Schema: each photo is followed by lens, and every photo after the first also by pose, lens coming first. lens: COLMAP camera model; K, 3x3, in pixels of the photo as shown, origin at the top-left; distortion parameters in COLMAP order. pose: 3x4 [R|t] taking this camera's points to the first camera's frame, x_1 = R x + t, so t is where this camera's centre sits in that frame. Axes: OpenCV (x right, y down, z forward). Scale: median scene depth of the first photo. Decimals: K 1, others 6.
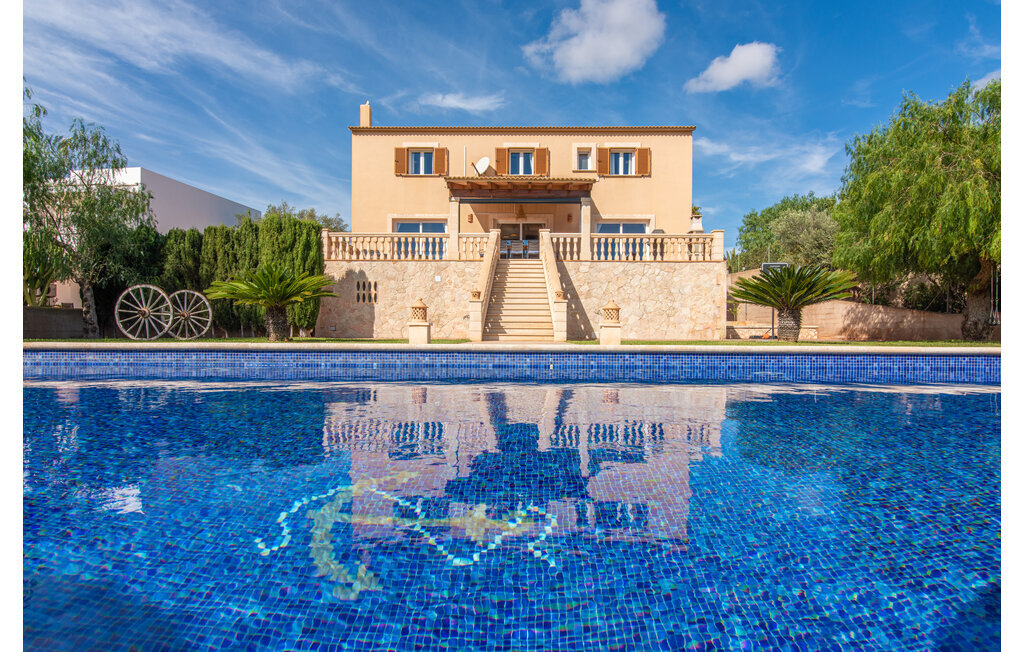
lens RADIAL K [[563.1, 0, 513.5], [0, 563.1, 317.7], [0, 0, 1]] dist [0.005005, -0.001478]
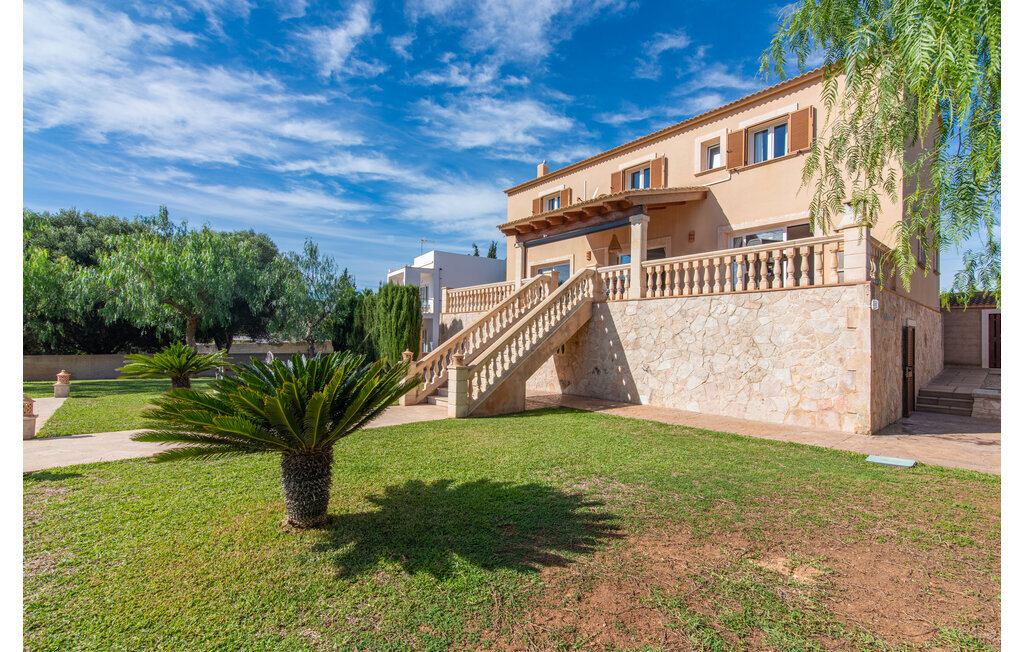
lens RADIAL K [[444.5, 0, 507.3], [0, 444.5, 330.2], [0, 0, 1]] dist [0.006559, 0.000795]
pose [[0.662001, -0.015074, -0.749351, 0.456010], [0.015617, 0.999858, -0.006316, -0.058280], [0.749340, -0.007521, 0.662142, 0.476977]]
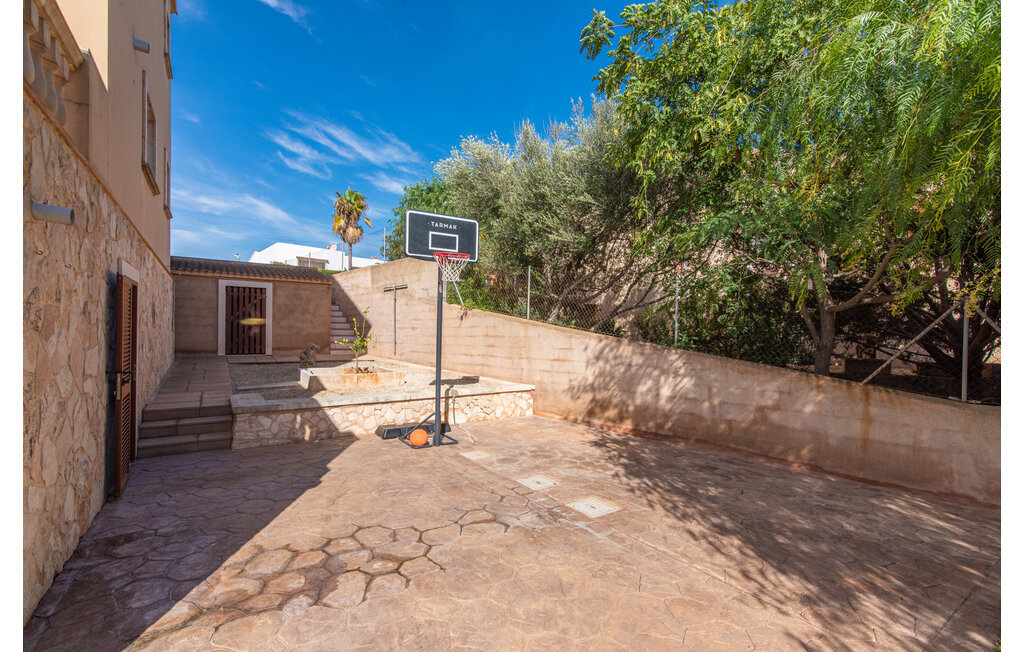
lens RADIAL K [[444.5, 0, 516.1], [0, 444.5, 331.3], [0, 0, 1]] dist [0.006559, 0.000795]
pose [[0.823296, -0.003587, 0.567601, 0.409422], [-0.015686, 0.999454, 0.029068, -0.040861], [-0.567396, -0.032835, 0.822790, 0.880195]]
